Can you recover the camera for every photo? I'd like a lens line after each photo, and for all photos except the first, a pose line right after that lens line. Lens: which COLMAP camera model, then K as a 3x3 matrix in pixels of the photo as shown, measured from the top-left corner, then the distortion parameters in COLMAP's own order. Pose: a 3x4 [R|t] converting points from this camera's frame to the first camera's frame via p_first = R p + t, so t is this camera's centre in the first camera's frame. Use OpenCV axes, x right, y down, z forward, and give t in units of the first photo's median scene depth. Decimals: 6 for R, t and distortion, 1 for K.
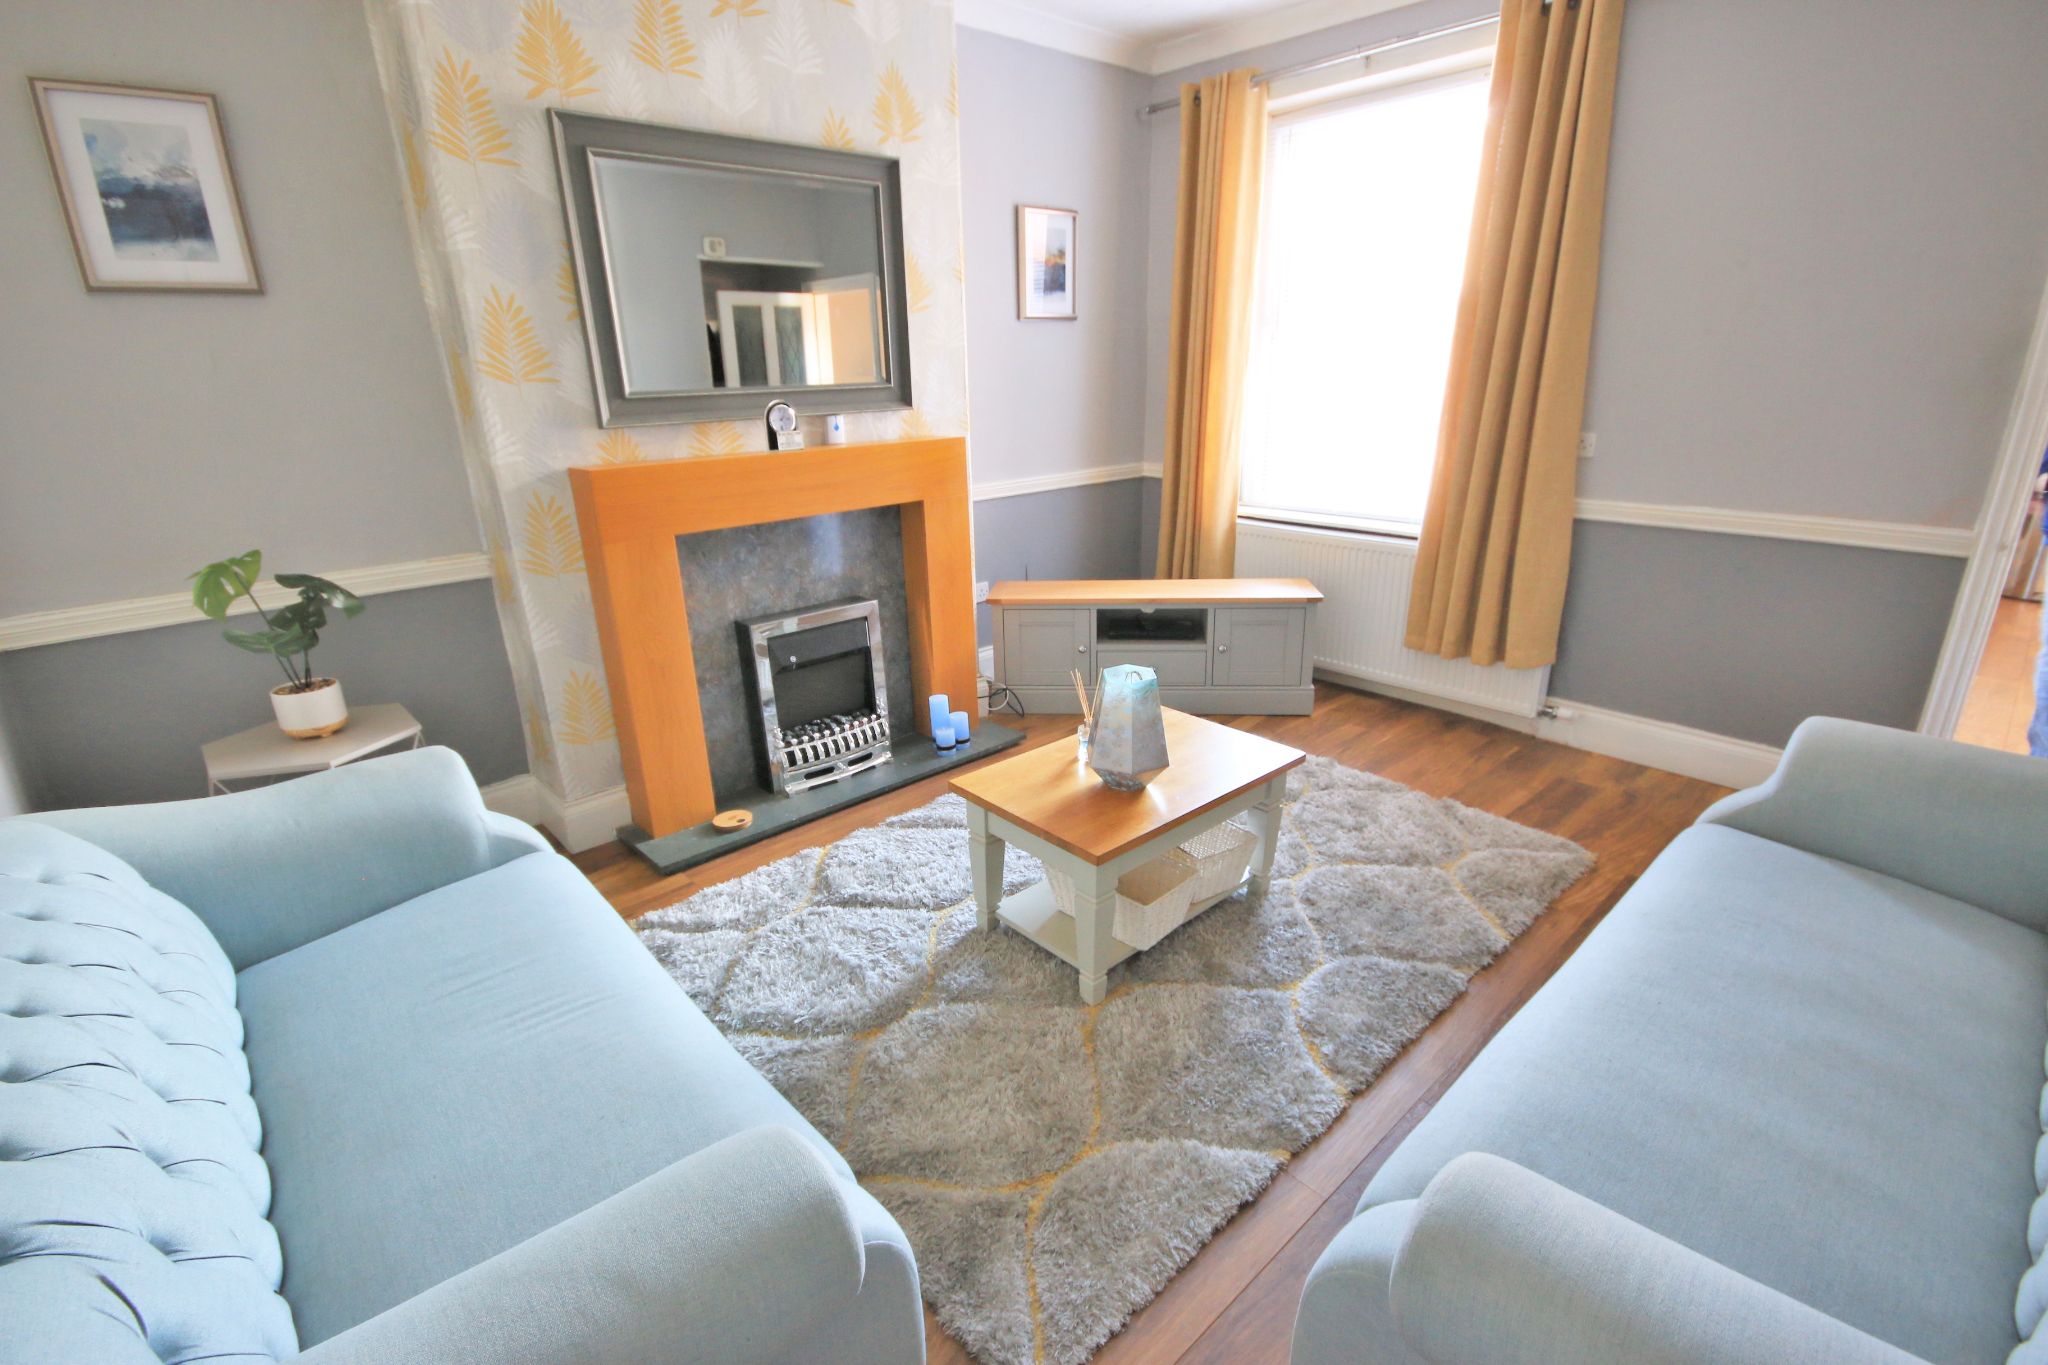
lens RADIAL K [[934.8, 0, 1022.8], [0, 934.8, 687.2], [0, 0, 1]] dist [0.003068, -0.007860]
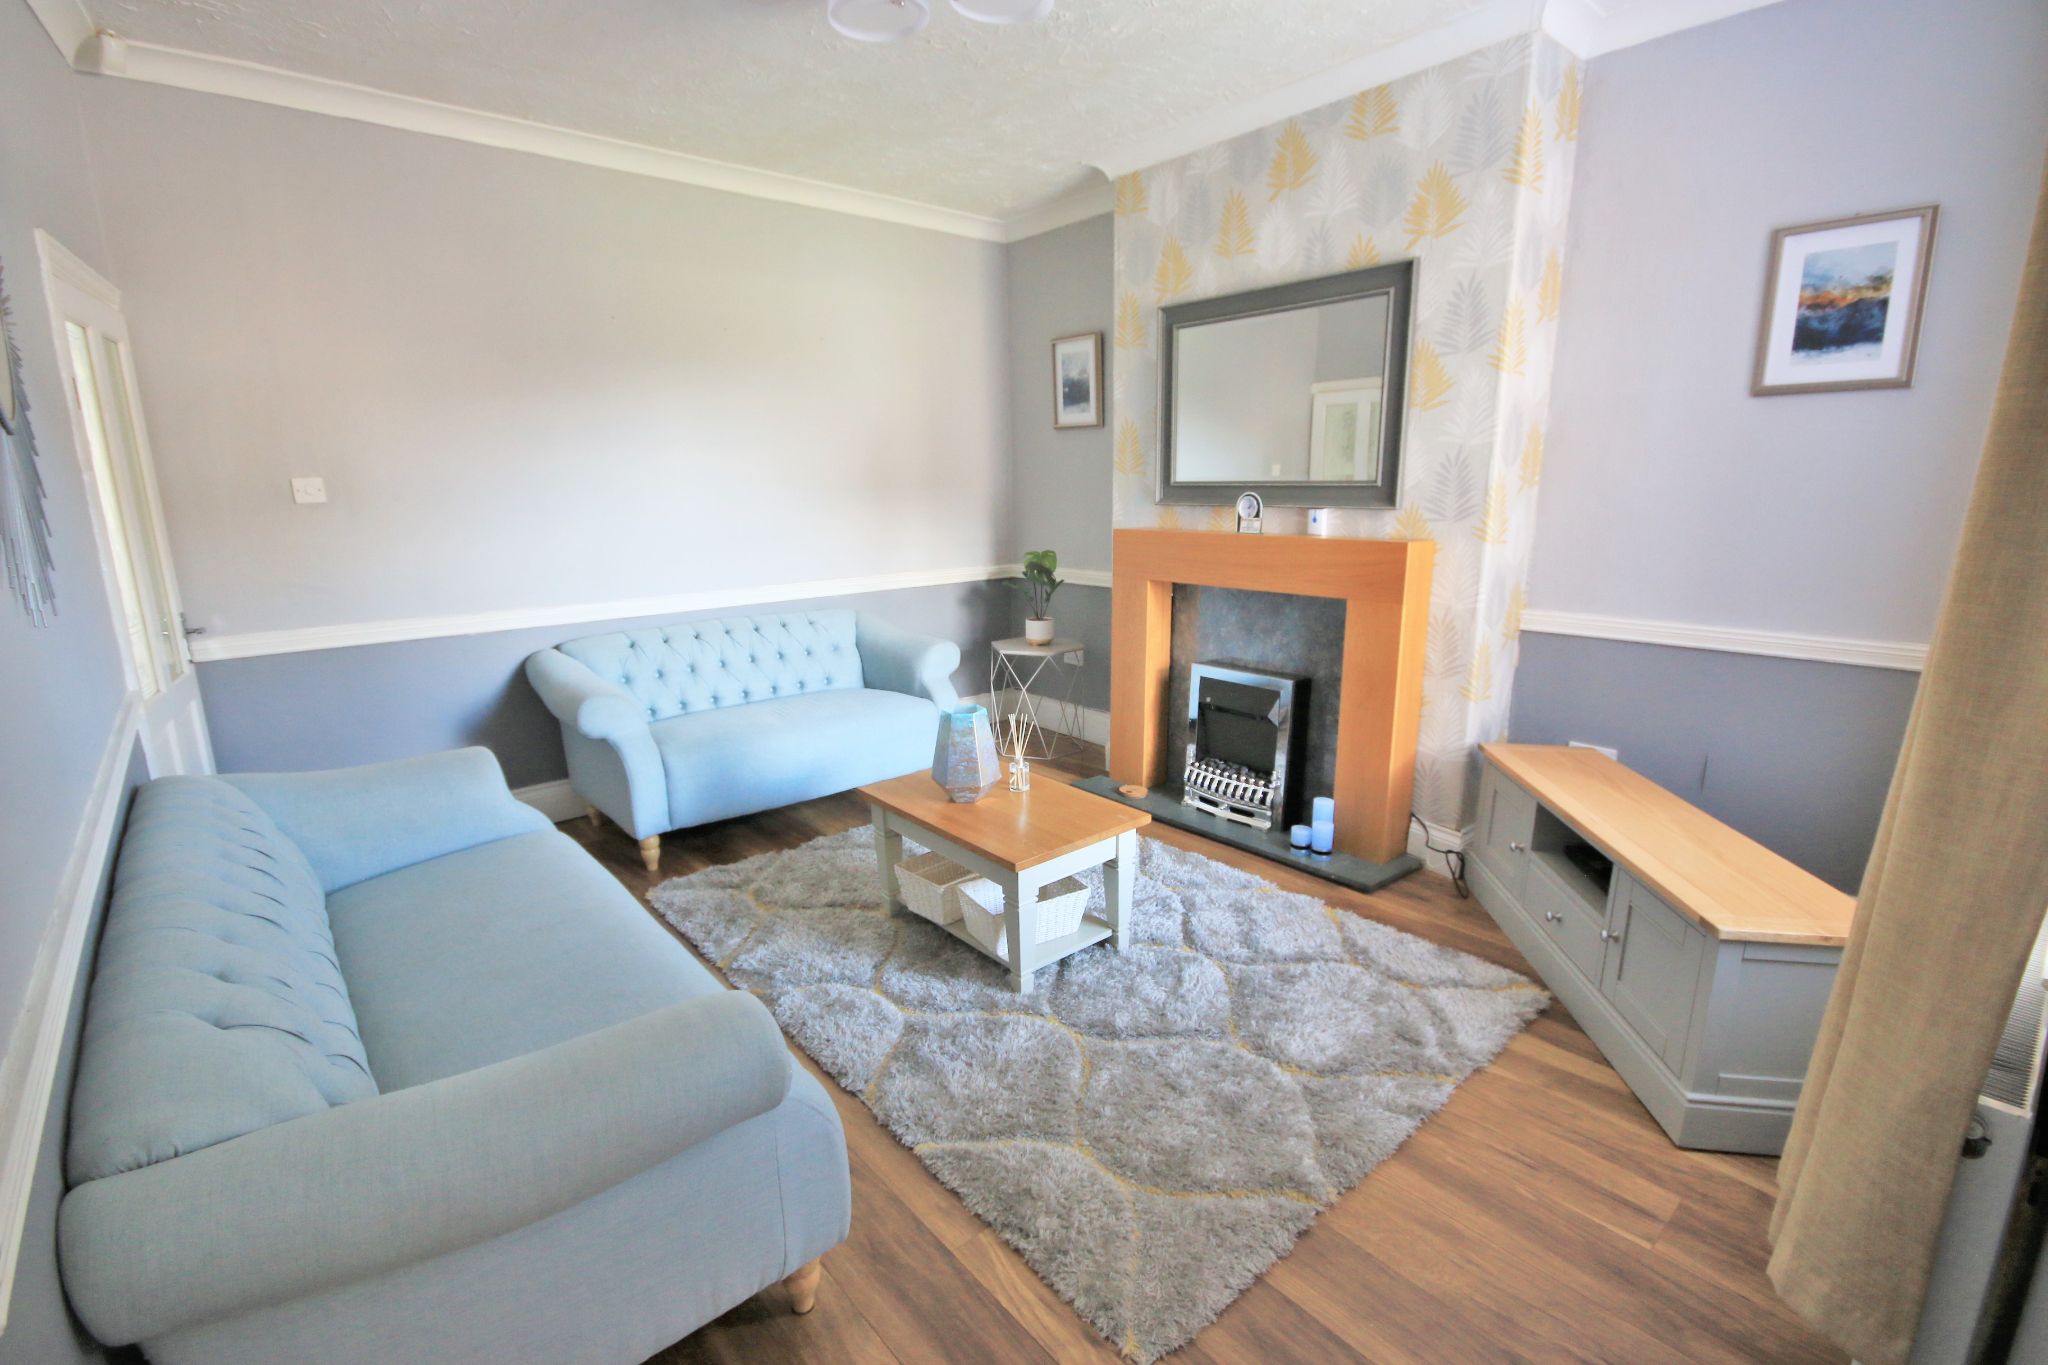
lens RADIAL K [[934.8, 0, 1020.3], [0, 934.8, 679.6], [0, 0, 1]] dist [0.003068, -0.007860]
pose [[-0.033293, 0.230097, -0.972598, 0.905509], [-0.318231, 0.920049, 0.228558, -0.244080], [0.947429, 0.317120, 0.042593, 0.685552]]
